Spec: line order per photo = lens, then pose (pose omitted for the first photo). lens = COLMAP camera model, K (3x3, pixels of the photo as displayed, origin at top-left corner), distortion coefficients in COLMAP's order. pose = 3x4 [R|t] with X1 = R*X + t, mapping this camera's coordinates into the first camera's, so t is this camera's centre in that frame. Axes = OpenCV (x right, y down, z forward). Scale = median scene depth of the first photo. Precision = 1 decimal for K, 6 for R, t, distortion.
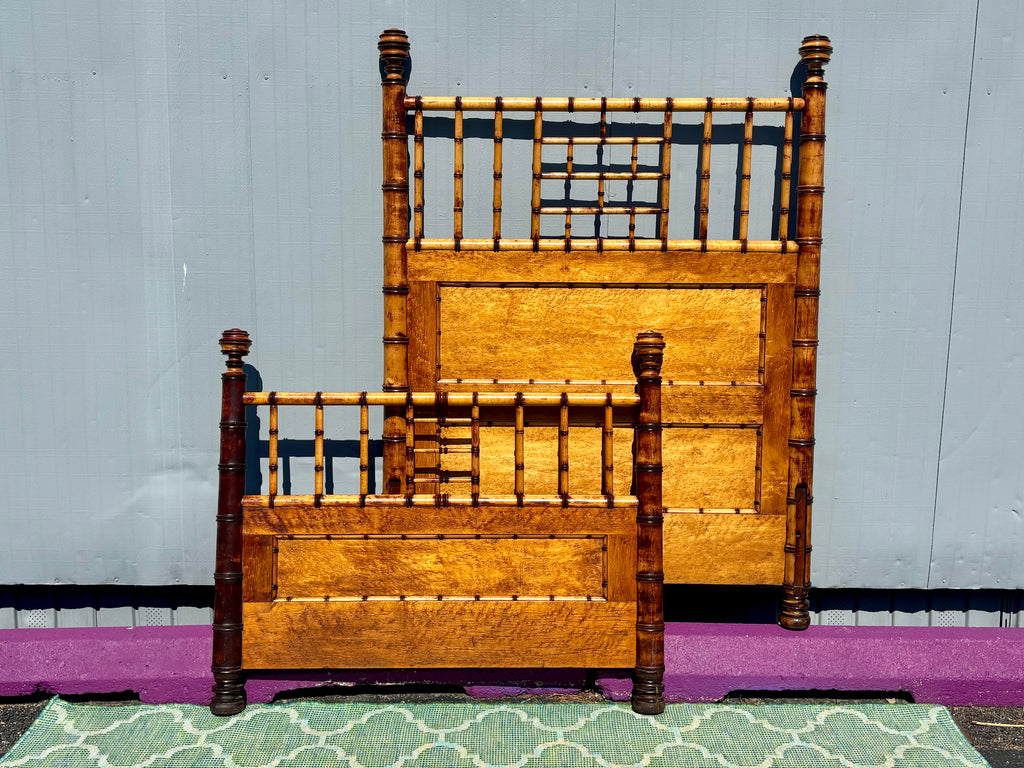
lens RADIAL K [[781.1, 0, 510.6], [0, 781.1, 378.8], [0, 0, 1]] dist [0.040097, -0.058868]
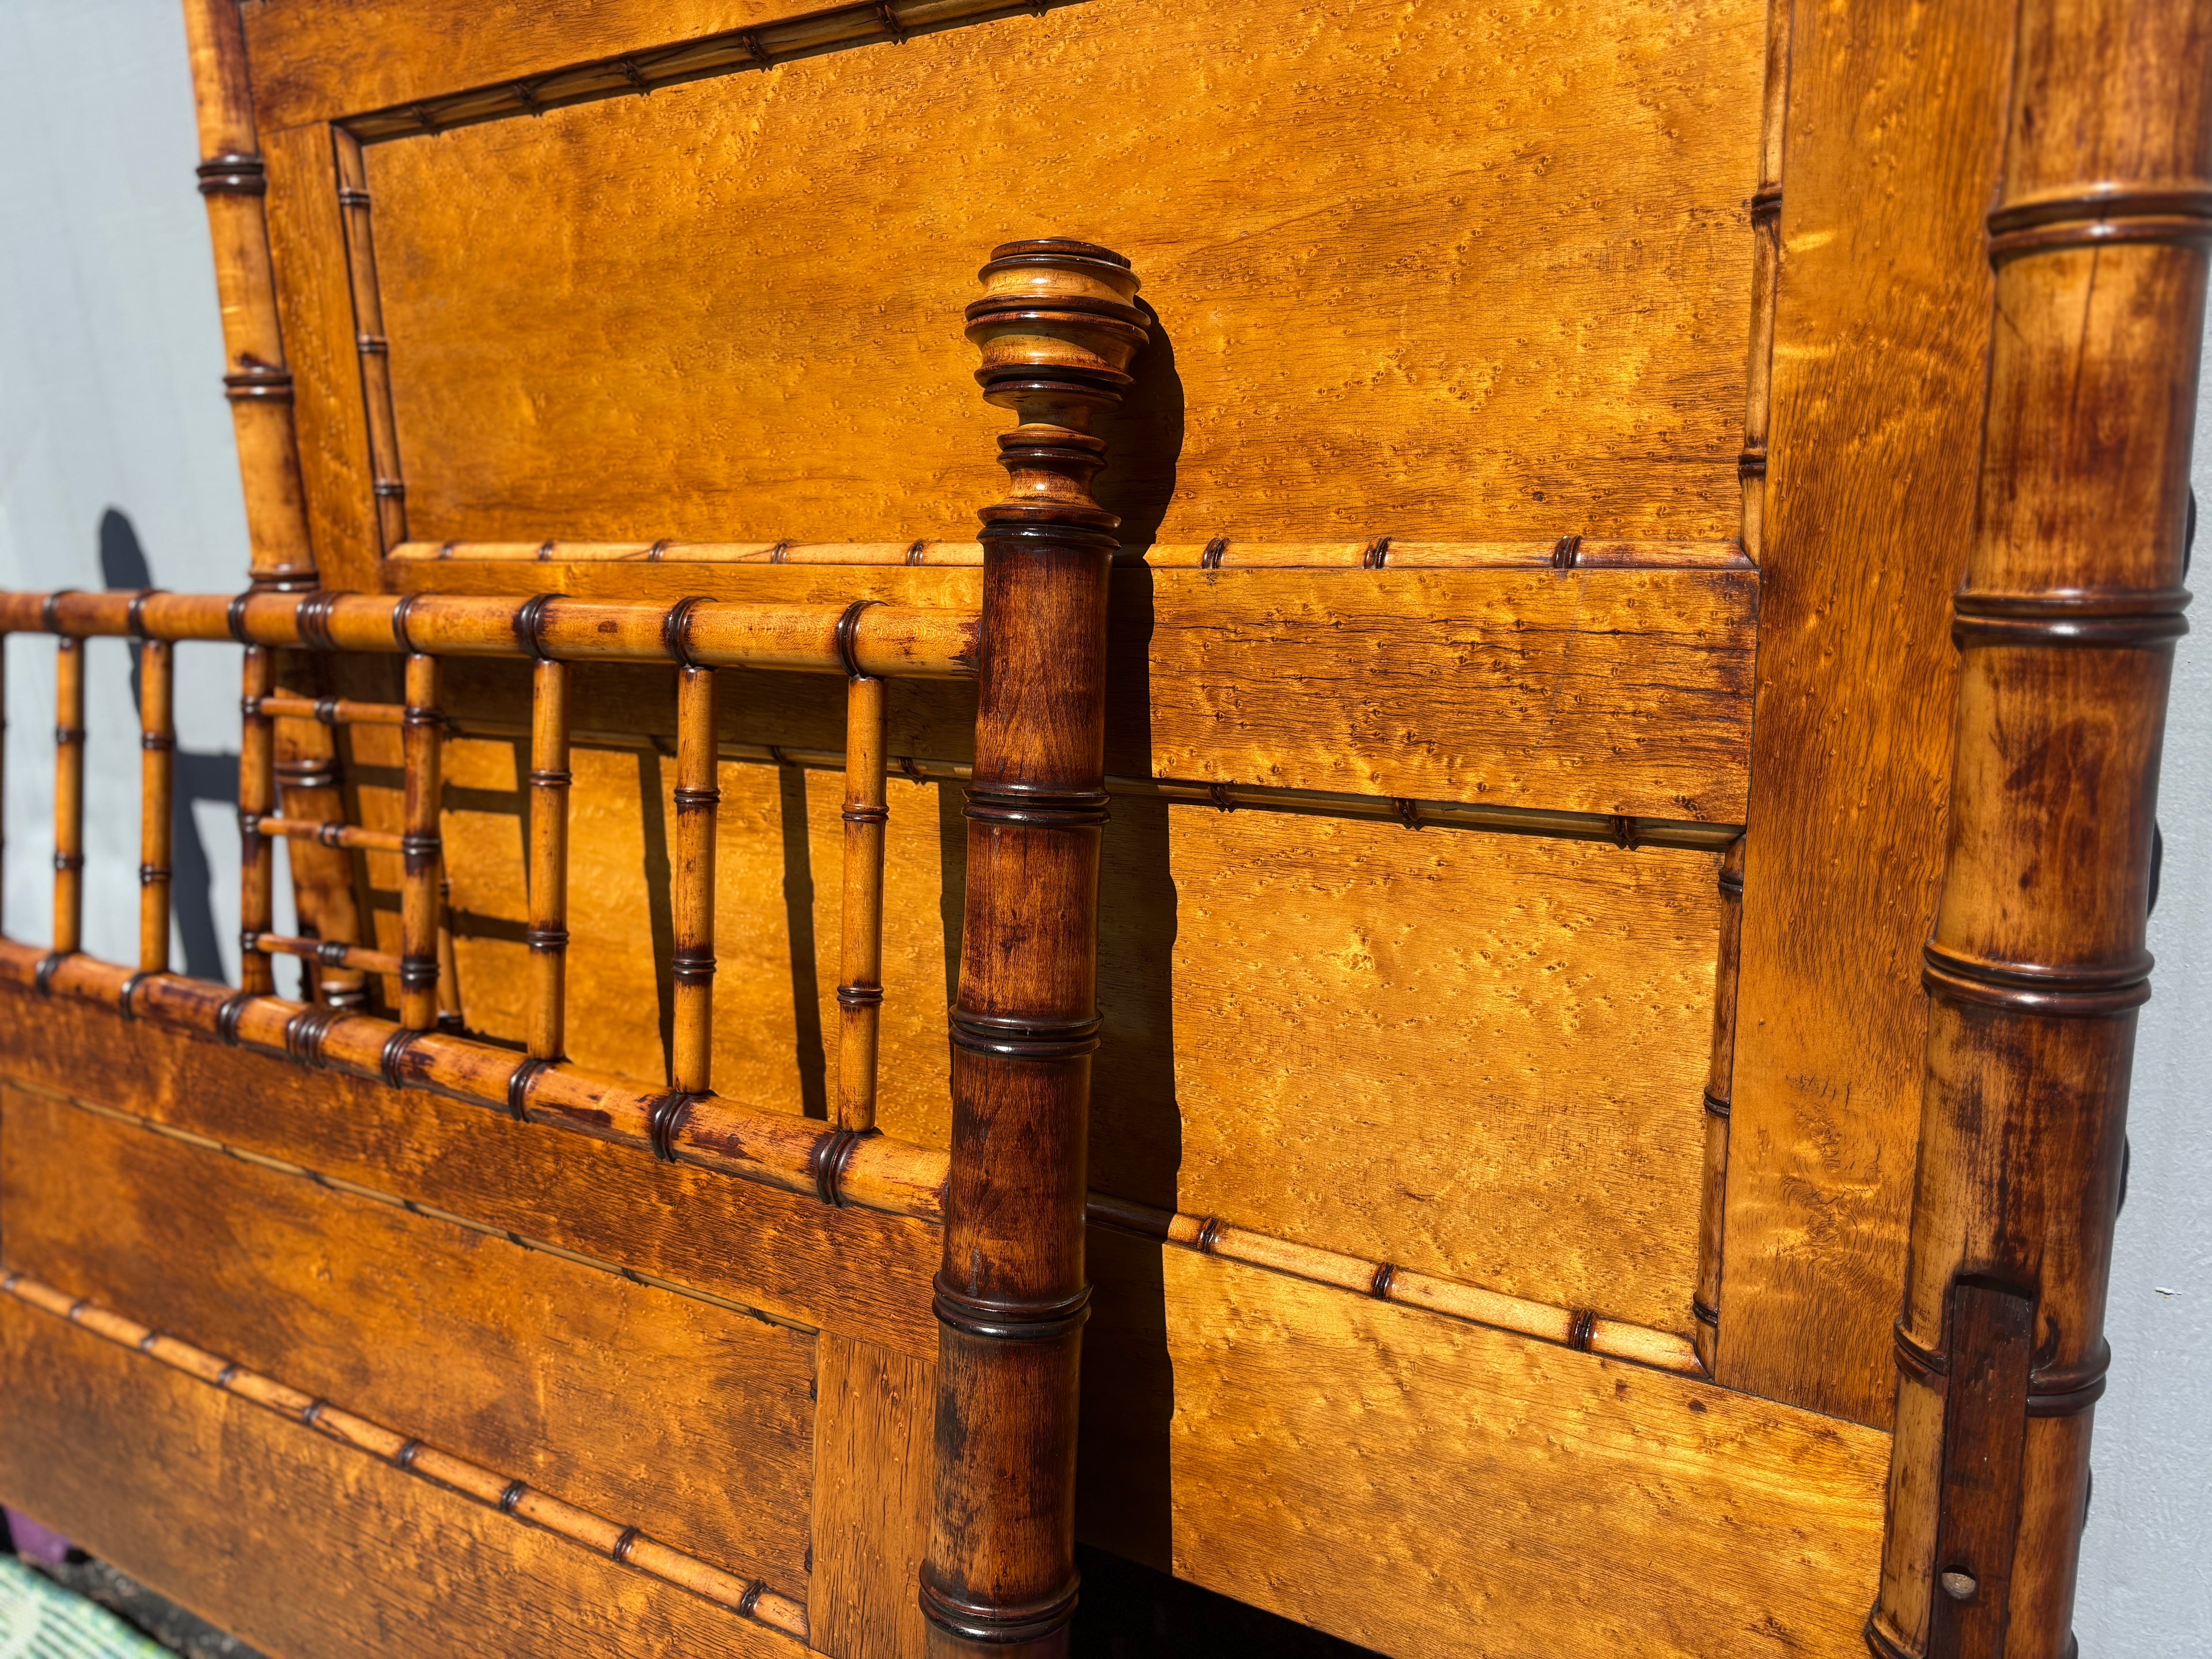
lens RADIAL K [[1672.6, 0, 943.3], [0, 1672.6, 818.8], [0, 0, 1]] dist [0.055143, -0.075149]
pose [[0.887600, 0.073924, -0.454645, 0.330633], [-0.022935, 0.992906, 0.116668, 0.022057], [0.460044, -0.093127, 0.882999, 0.642888]]
